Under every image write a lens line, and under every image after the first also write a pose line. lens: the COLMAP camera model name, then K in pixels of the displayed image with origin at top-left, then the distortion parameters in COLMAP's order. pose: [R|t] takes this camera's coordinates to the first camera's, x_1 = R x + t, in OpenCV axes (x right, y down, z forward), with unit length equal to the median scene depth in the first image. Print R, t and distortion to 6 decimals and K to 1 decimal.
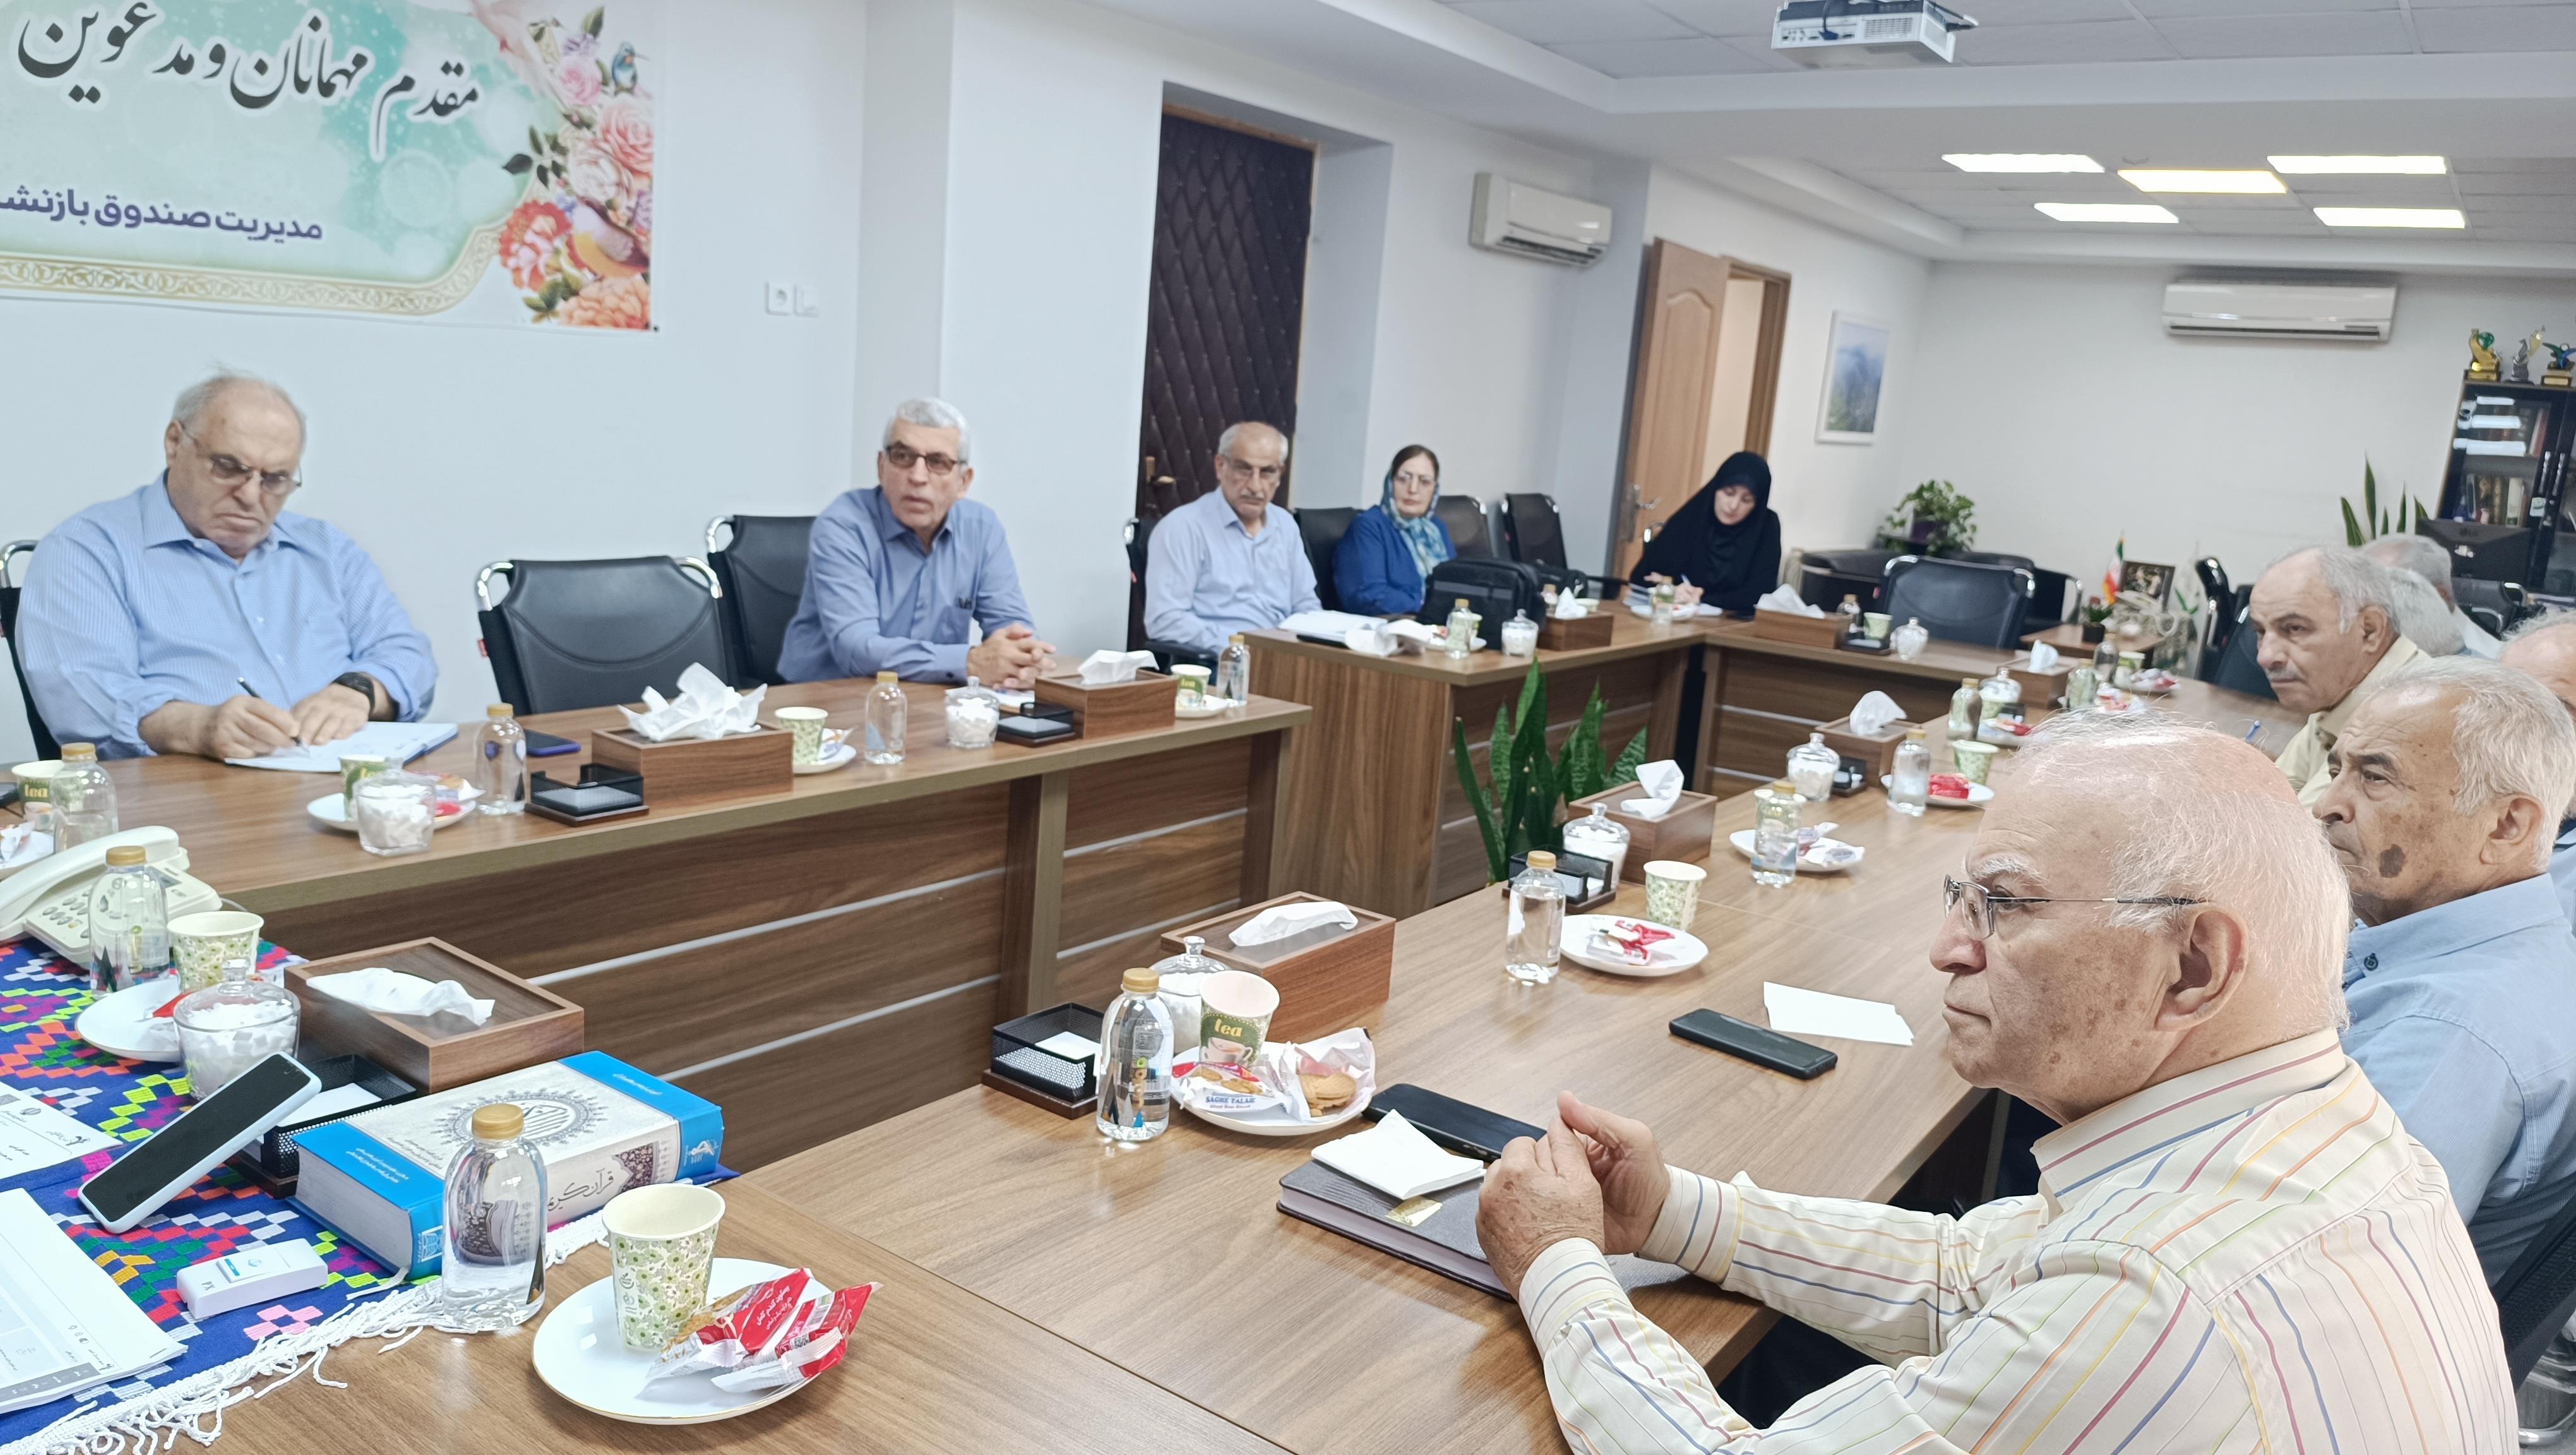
lens RADIAL K [[1793.5, 0, 1283.6], [0, 1793.5, 720.5], [0, 0, 1]] dist [0.021602, -0.033688]
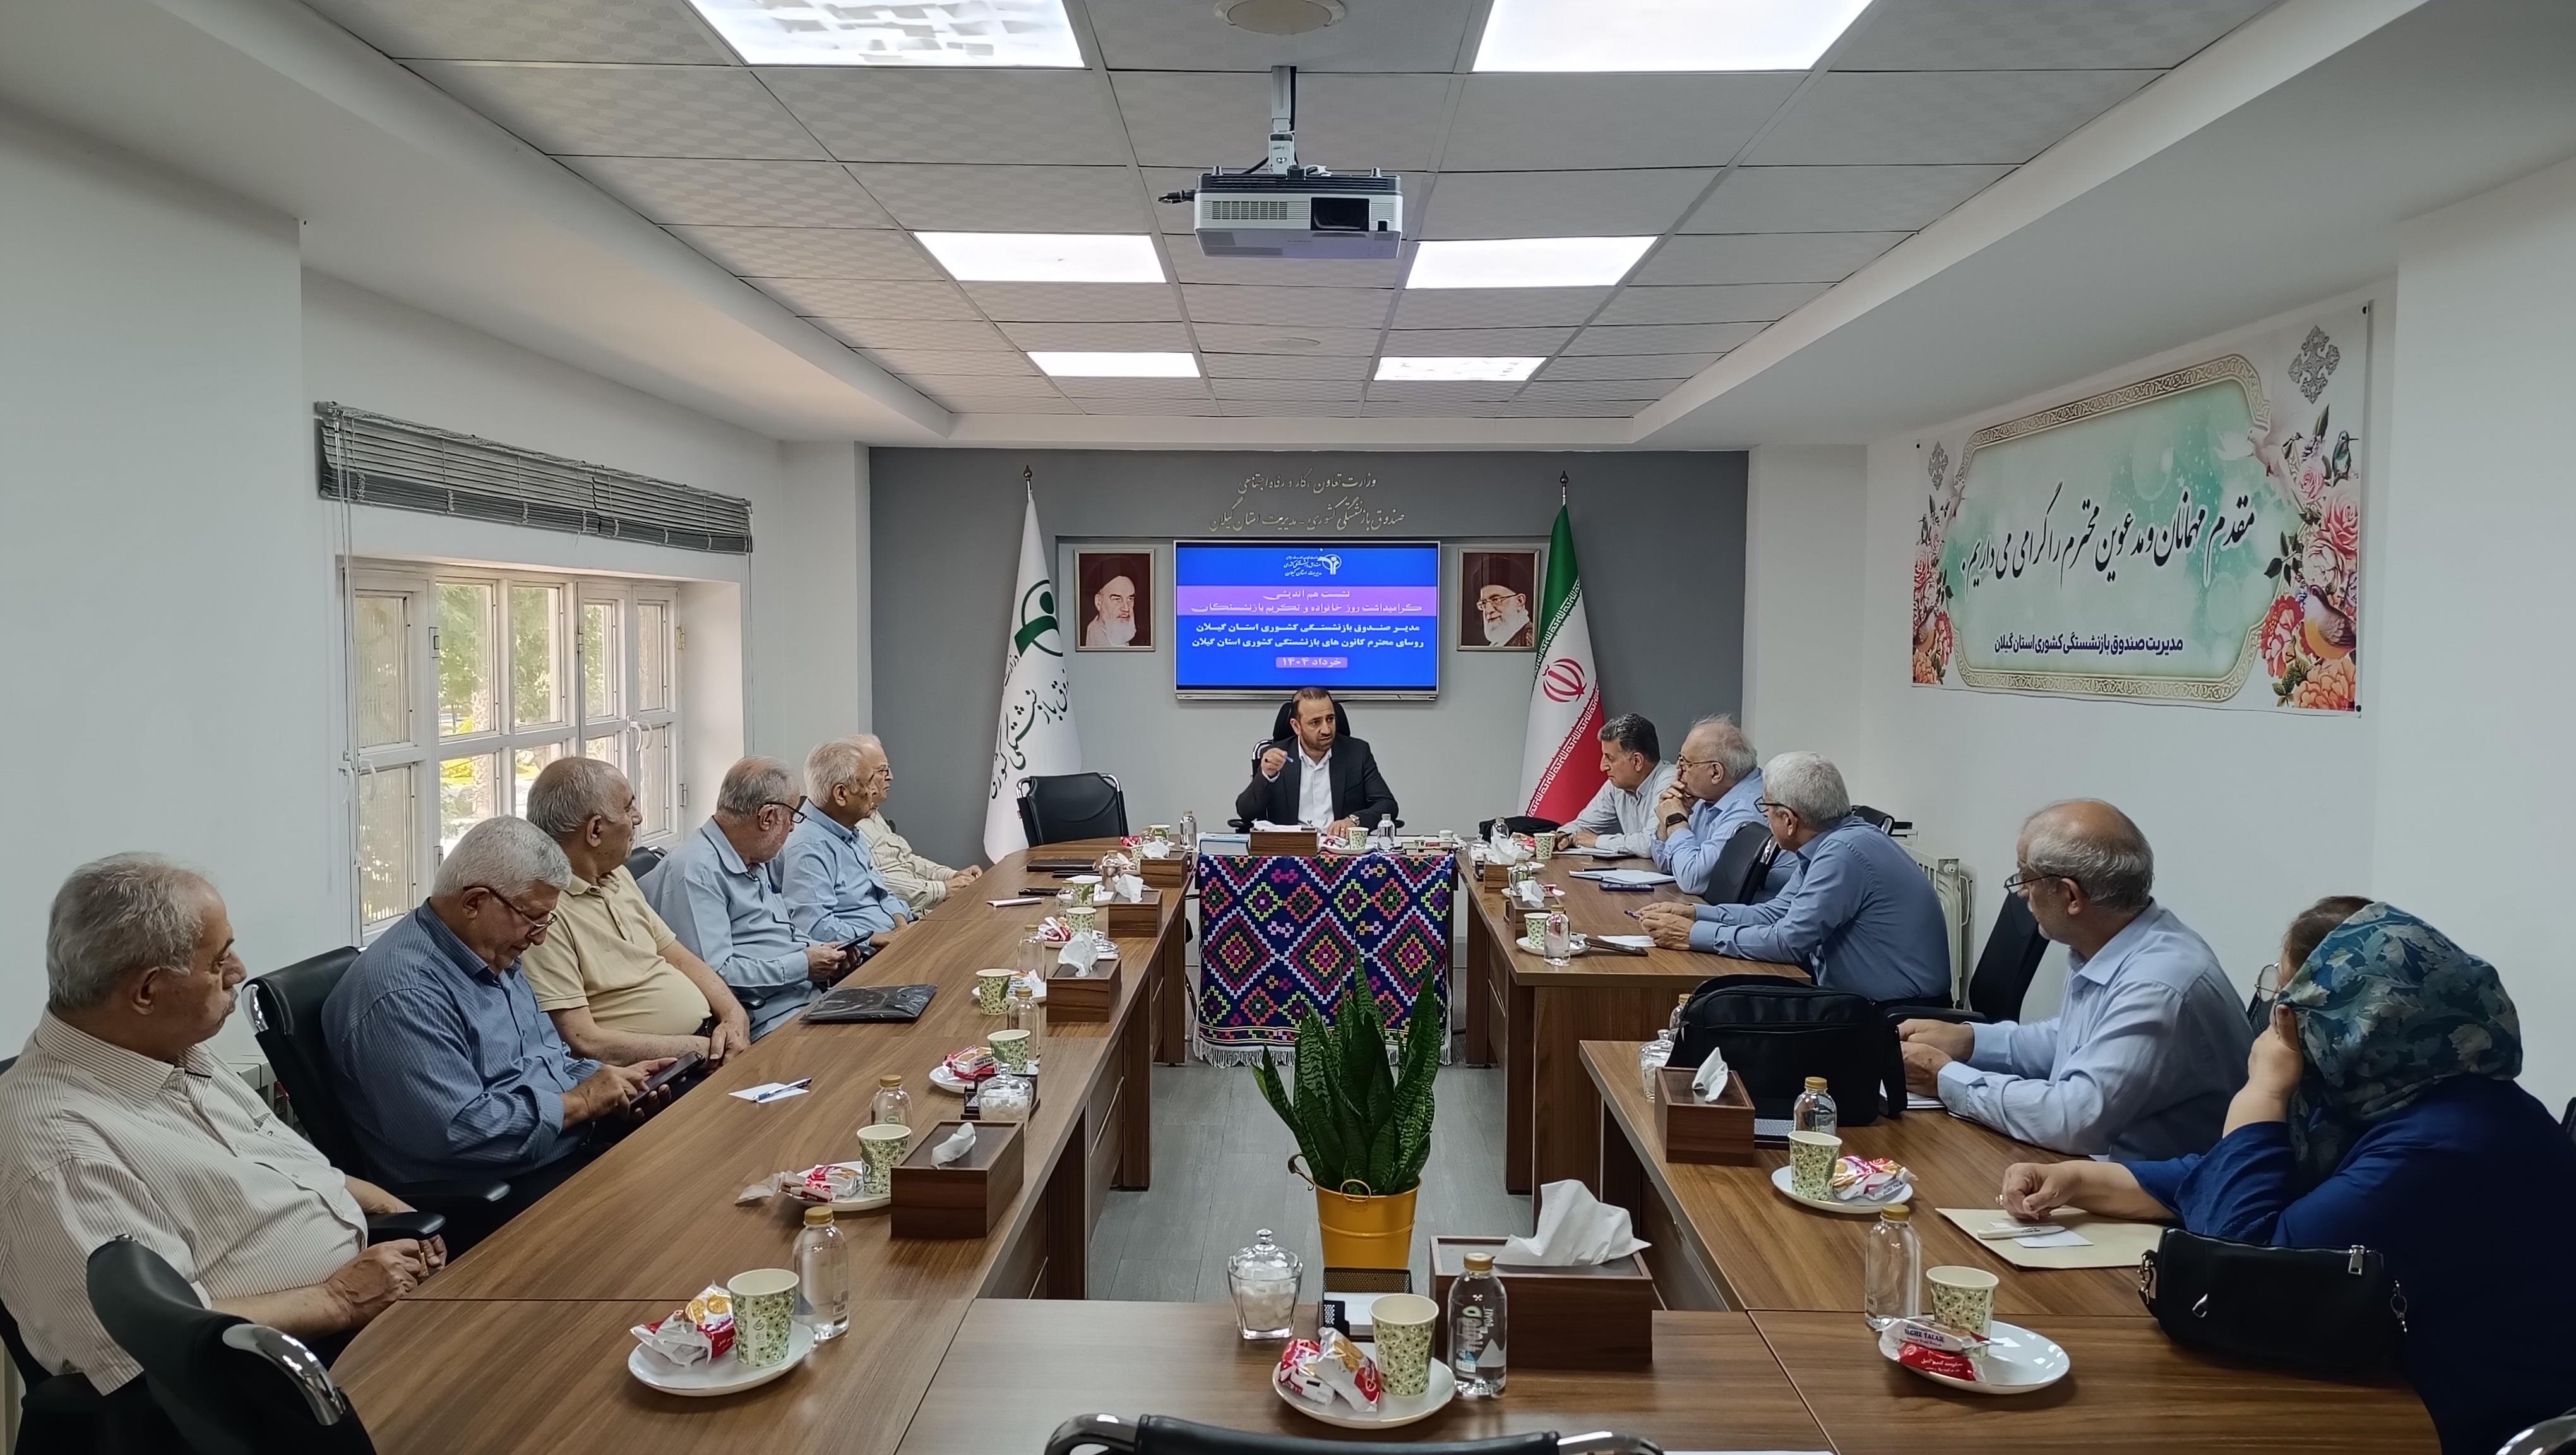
lens RADIAL K [[1769.6, 0, 1286.4], [0, 1769.6, 734.1], [0, 0, 1]] dist [0.102826, -0.128179]
pose [[-0.819746, -0.051458, -0.570410, 0.709167], [-0.177136, 0.969903, 0.167067, -0.284623], [0.544646, 0.237993, -0.804189, 1.577796]]
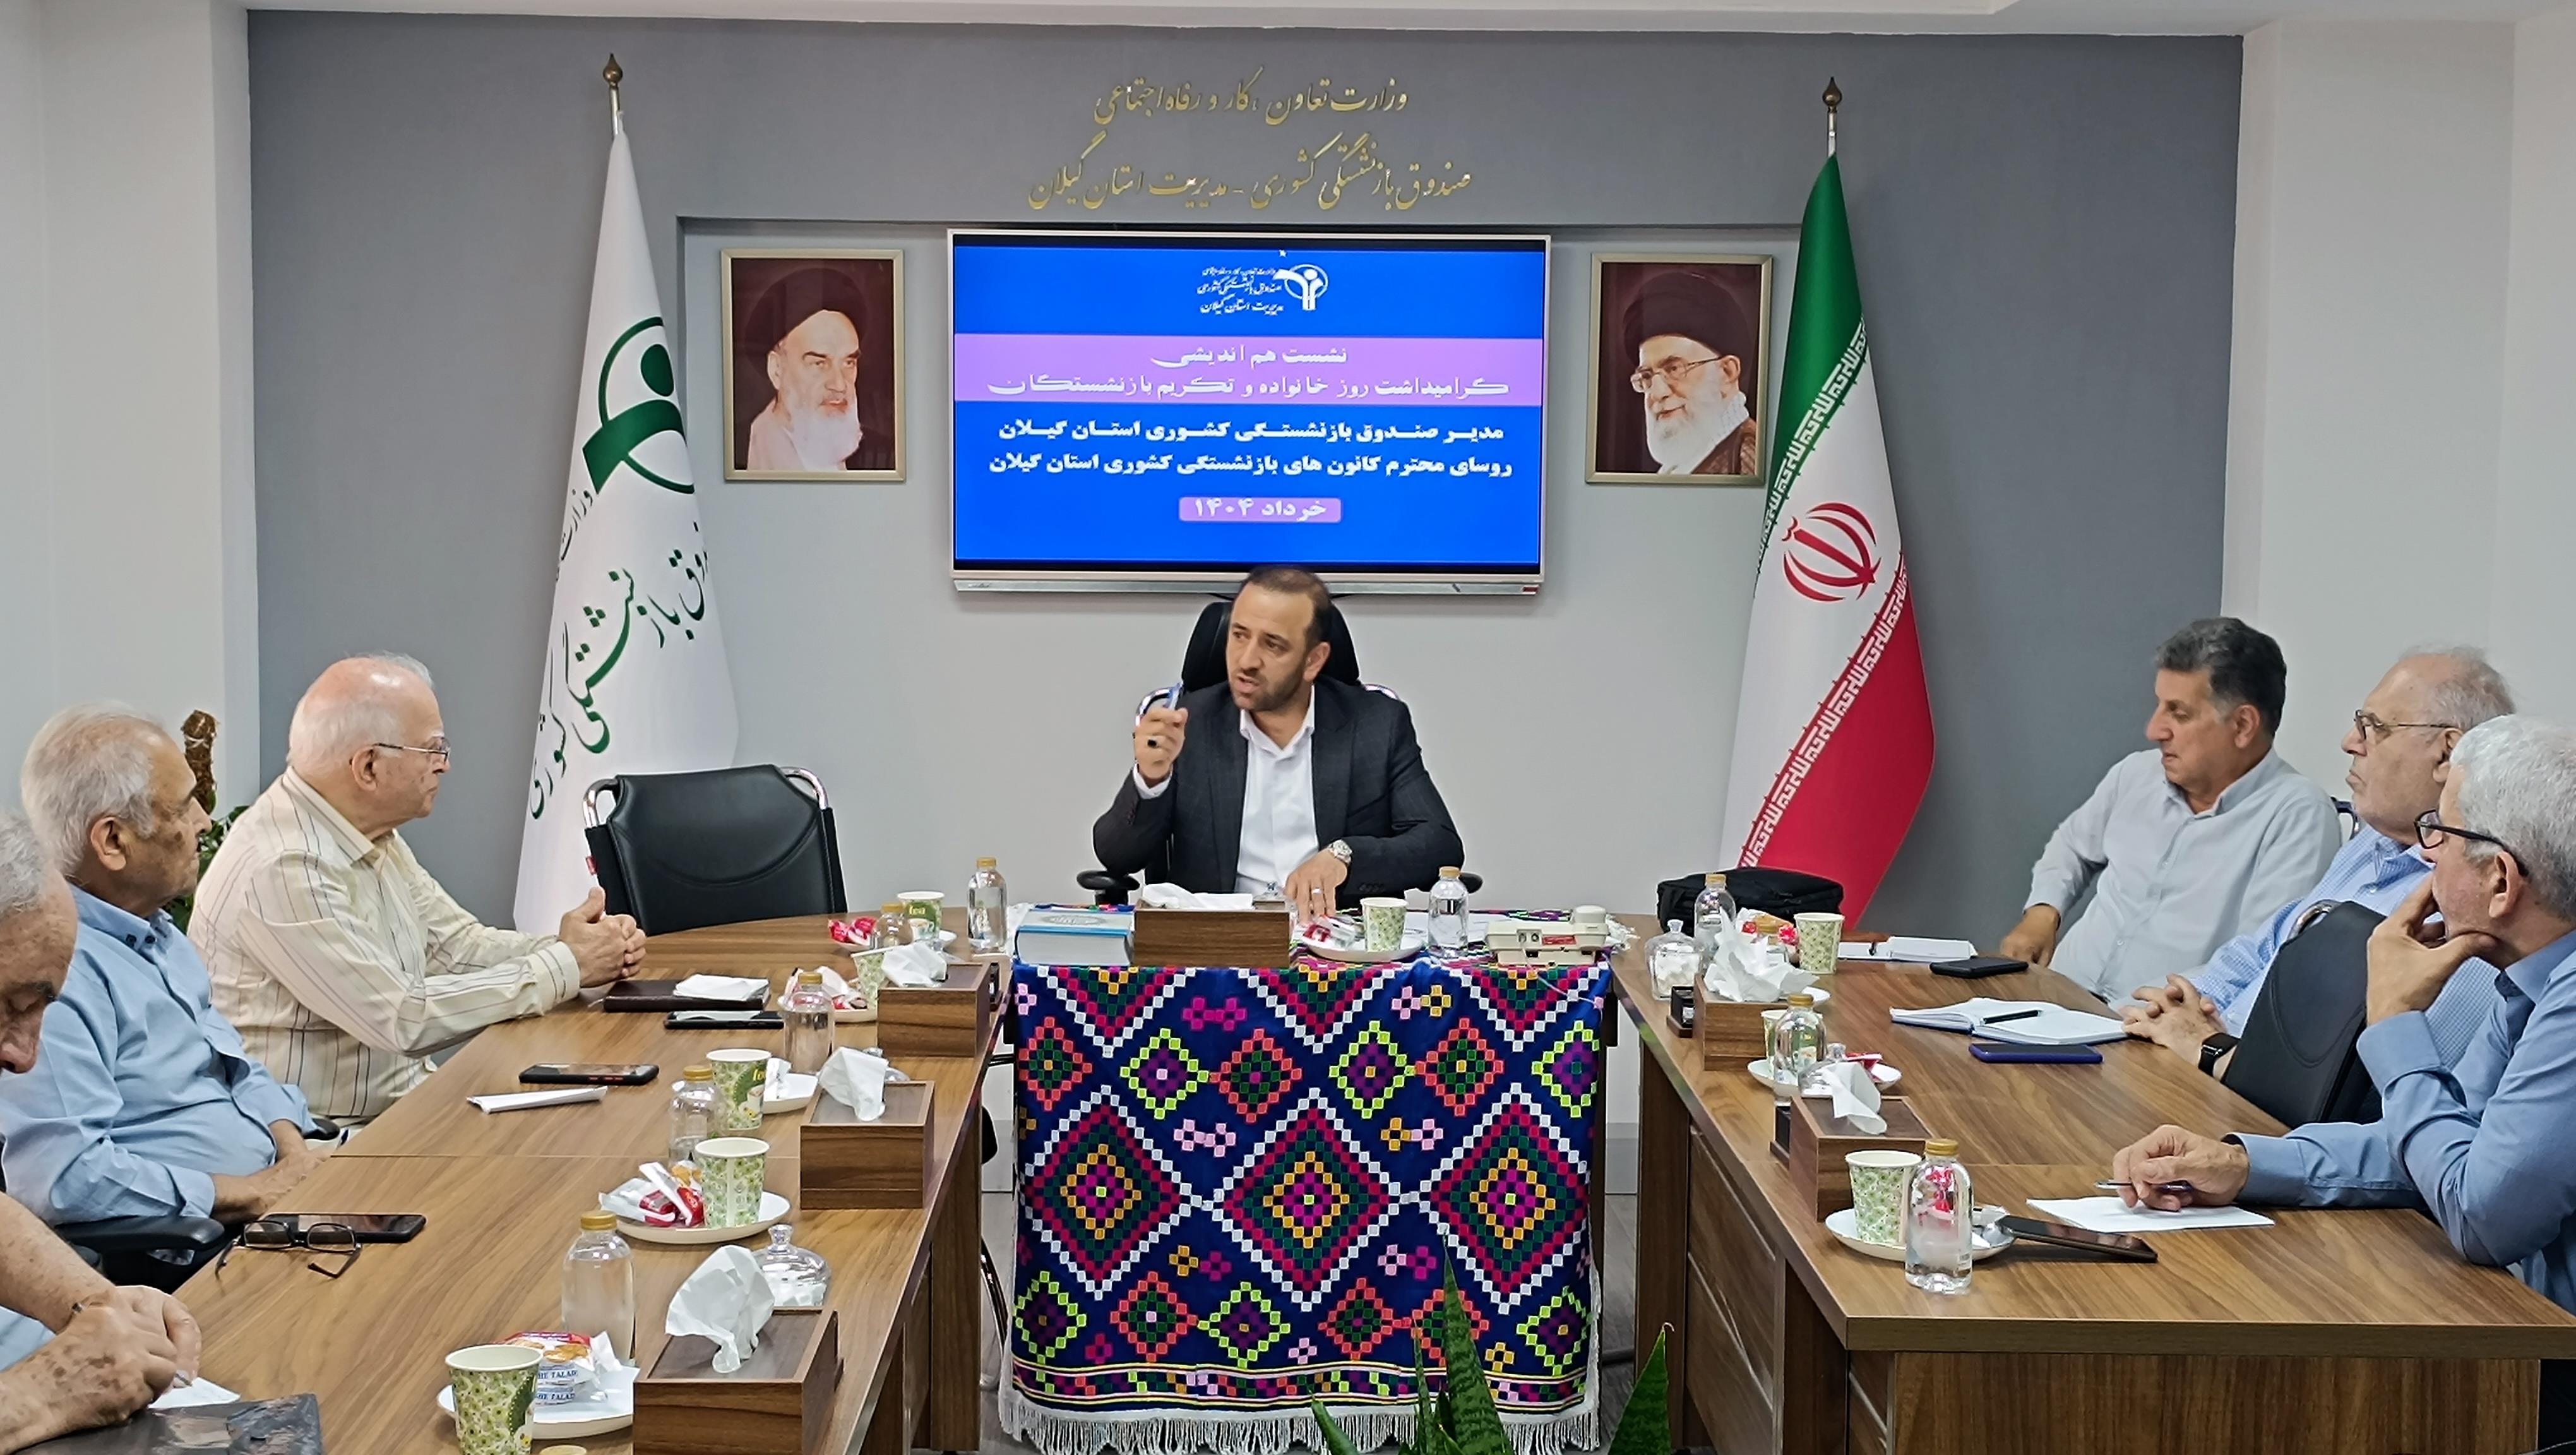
lens RADIAL K [[3515.3, 0, 1274.9], [0, 3515.3, 723.4], [0, 0, 1]] dist [0.165301, -0.514842]
pose [[-0.799864, -0.038846, -0.598923, 0.597200], [-0.184718, 0.965399, 0.184075, -0.257046], [0.571049, 0.257866, -0.779364, 1.375549]]
